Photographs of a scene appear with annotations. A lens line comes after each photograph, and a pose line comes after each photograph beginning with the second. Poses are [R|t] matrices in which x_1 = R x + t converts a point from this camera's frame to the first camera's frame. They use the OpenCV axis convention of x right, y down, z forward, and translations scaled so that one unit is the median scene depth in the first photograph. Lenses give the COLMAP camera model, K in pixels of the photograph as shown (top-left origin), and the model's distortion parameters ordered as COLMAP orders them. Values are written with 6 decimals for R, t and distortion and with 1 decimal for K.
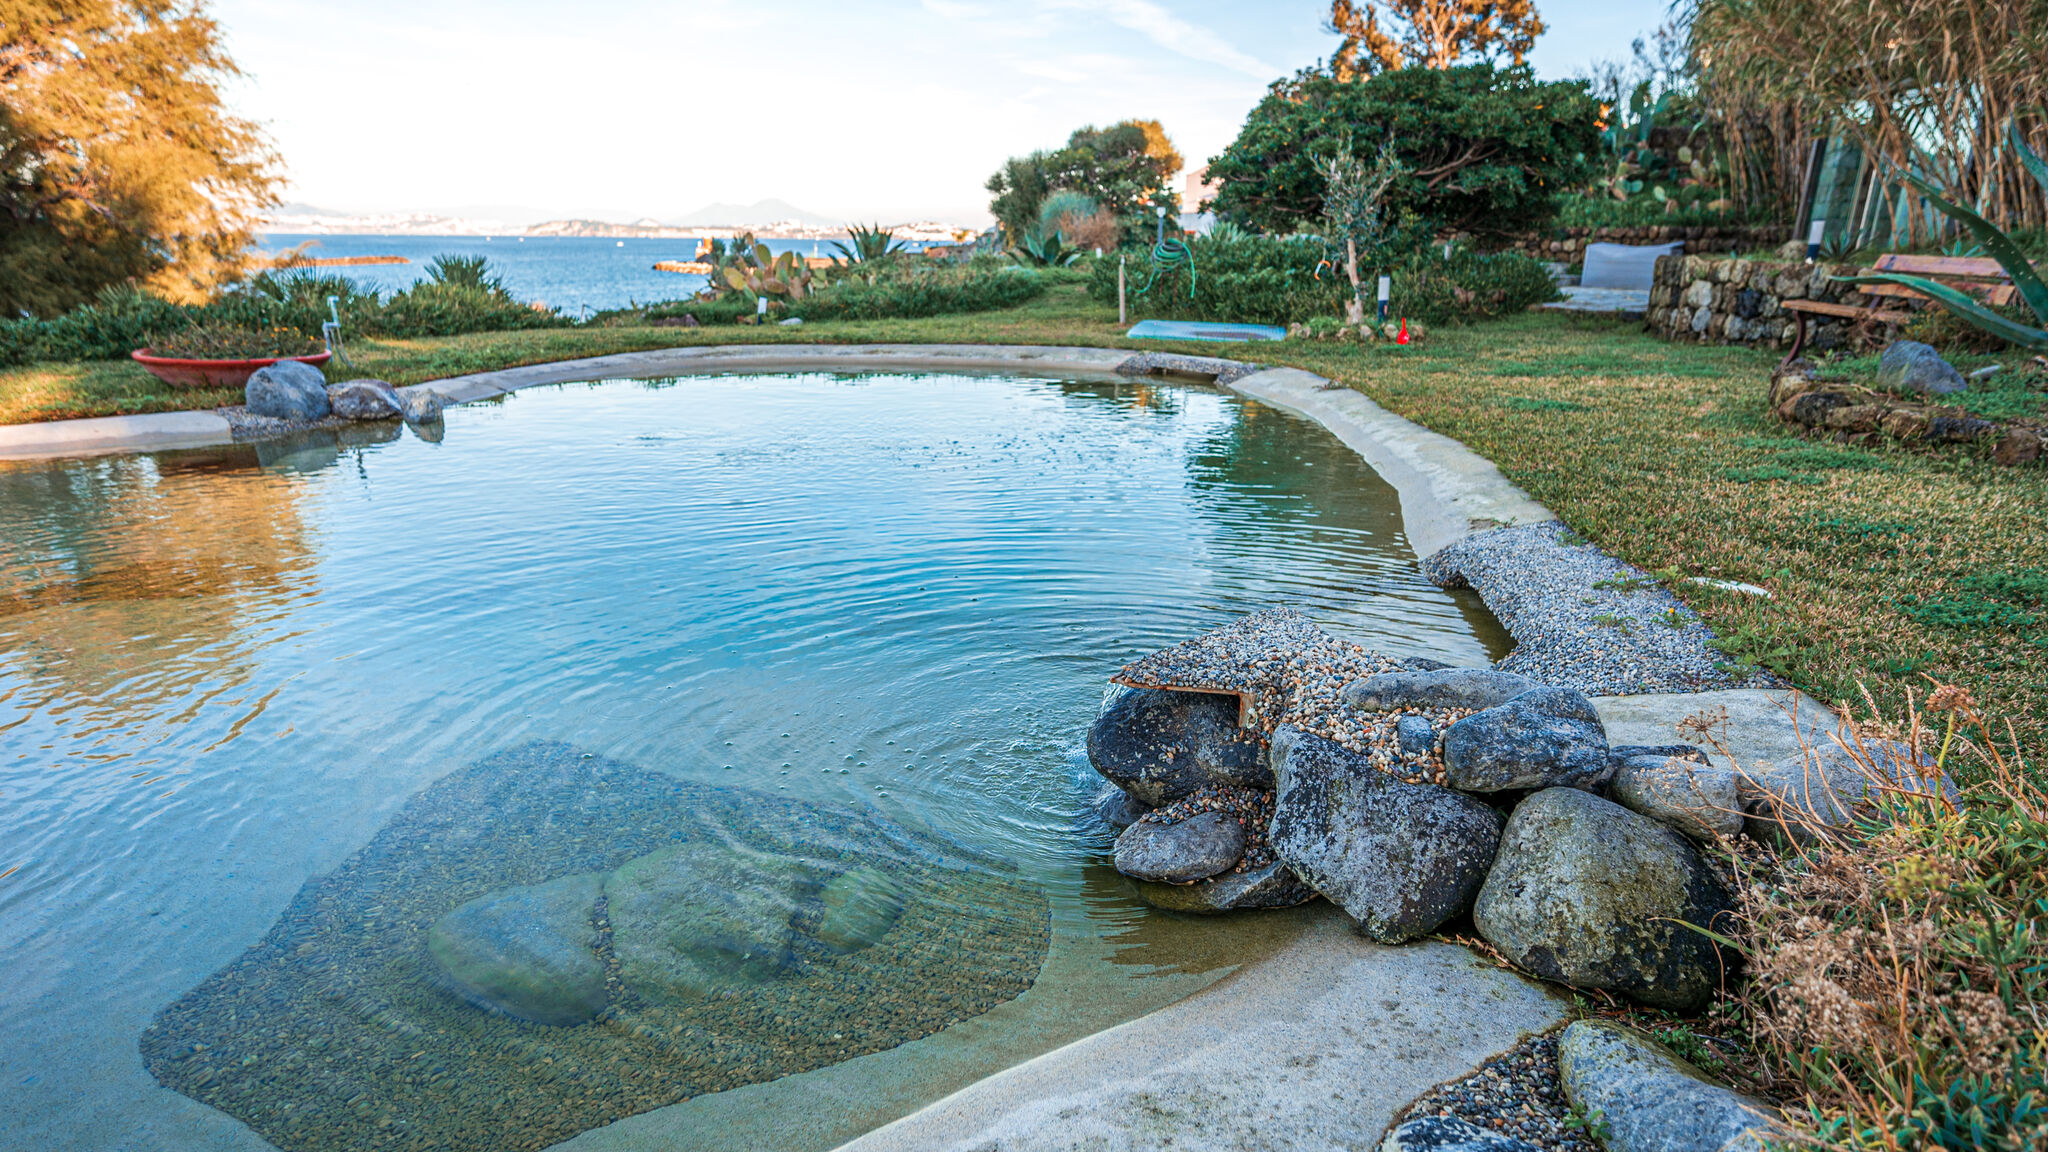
lens RADIAL K [[1193.4, 0, 1021.0], [0, 1193.4, 583.7], [0, 0, 1]] dist [0.012294, -0.000921]
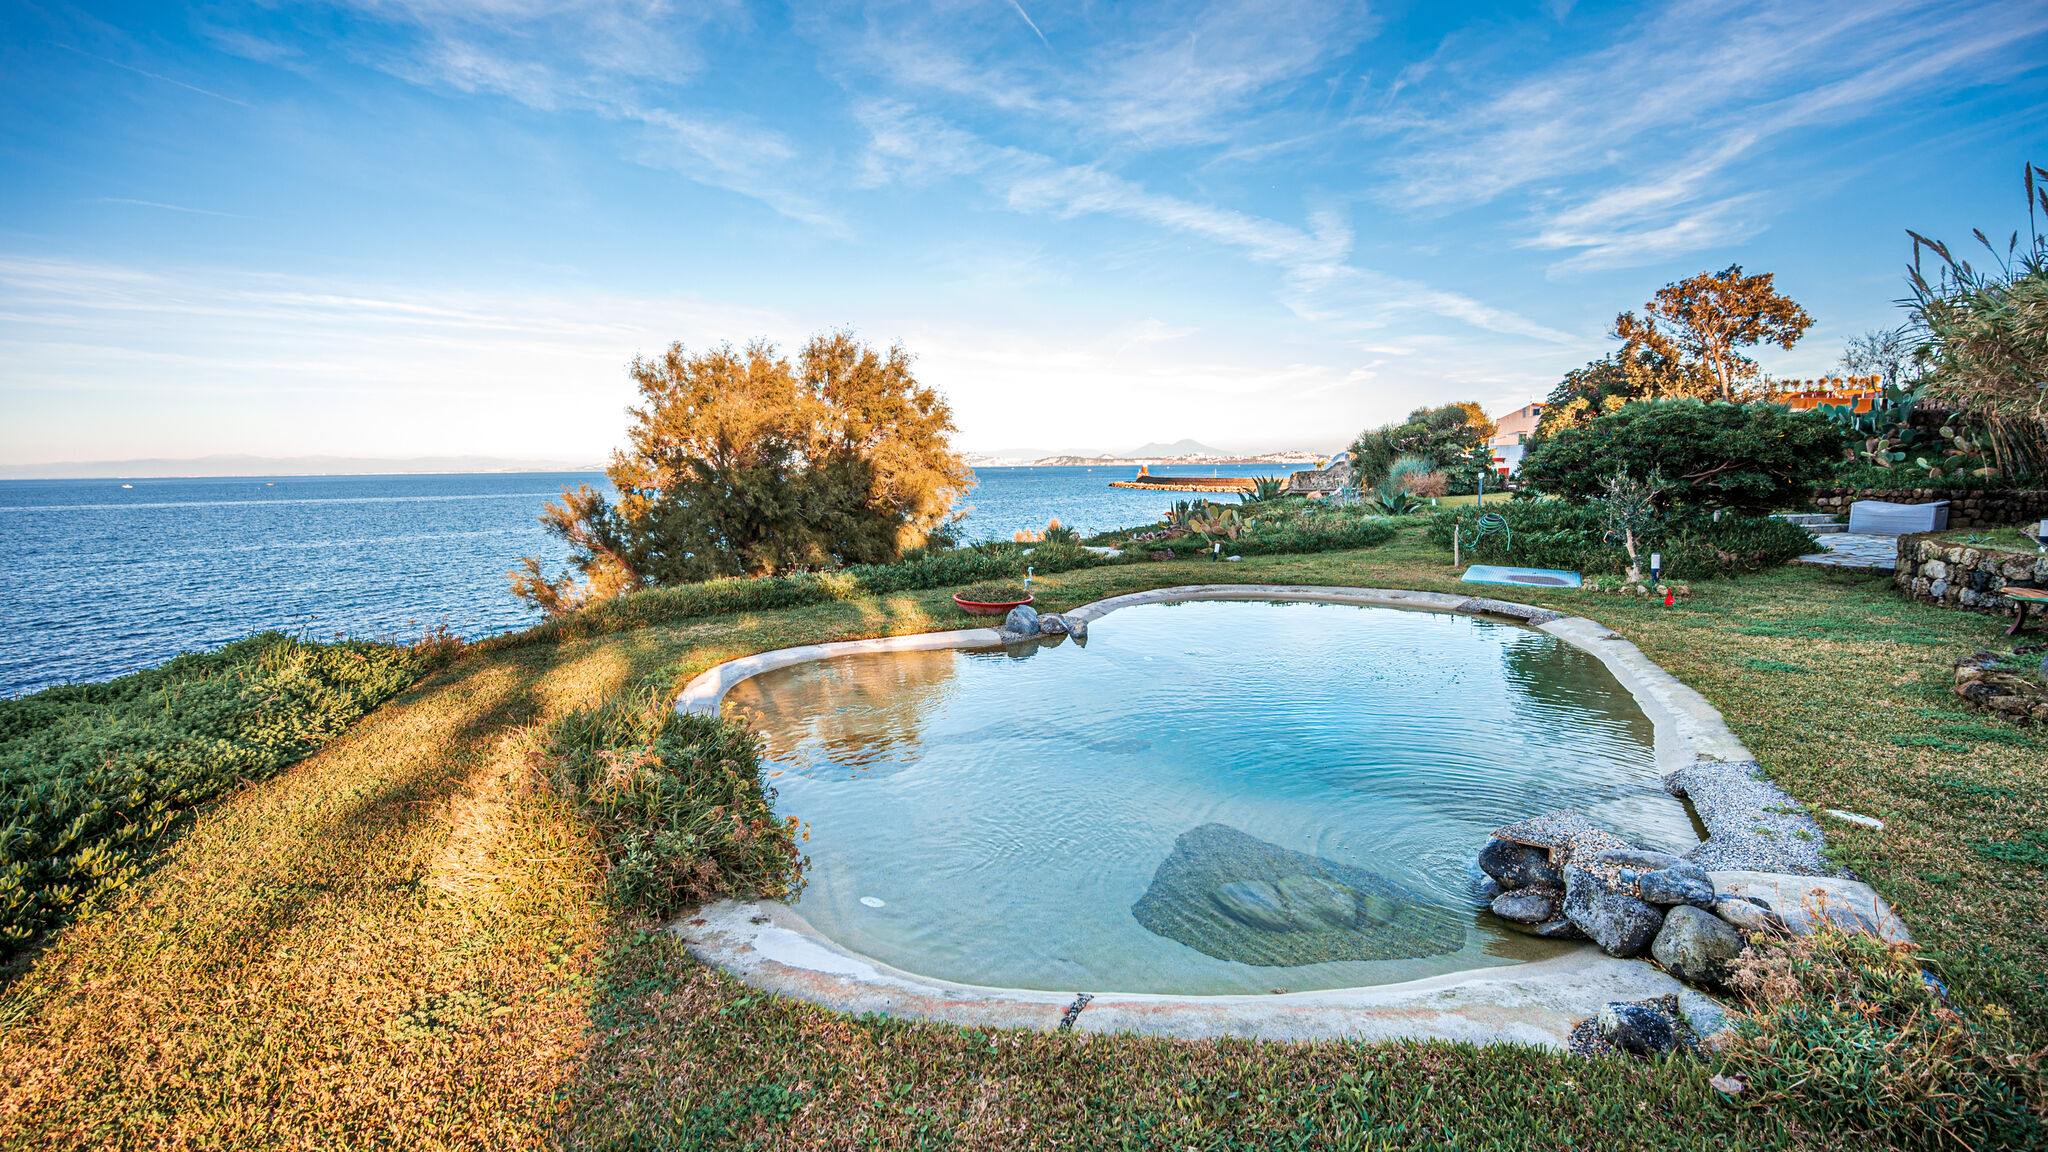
lens RADIAL K [[840.1, 0, 1022.6], [0, 840.1, 555.6], [0, 0, 1]] dist [0.000677, 0.000855]
pose [[0.929749, 0.018024, -0.367753, -0.049553], [-0.076223, 0.986586, -0.144353, -0.041828], [0.360218, 0.162243, 0.918651, -0.268378]]
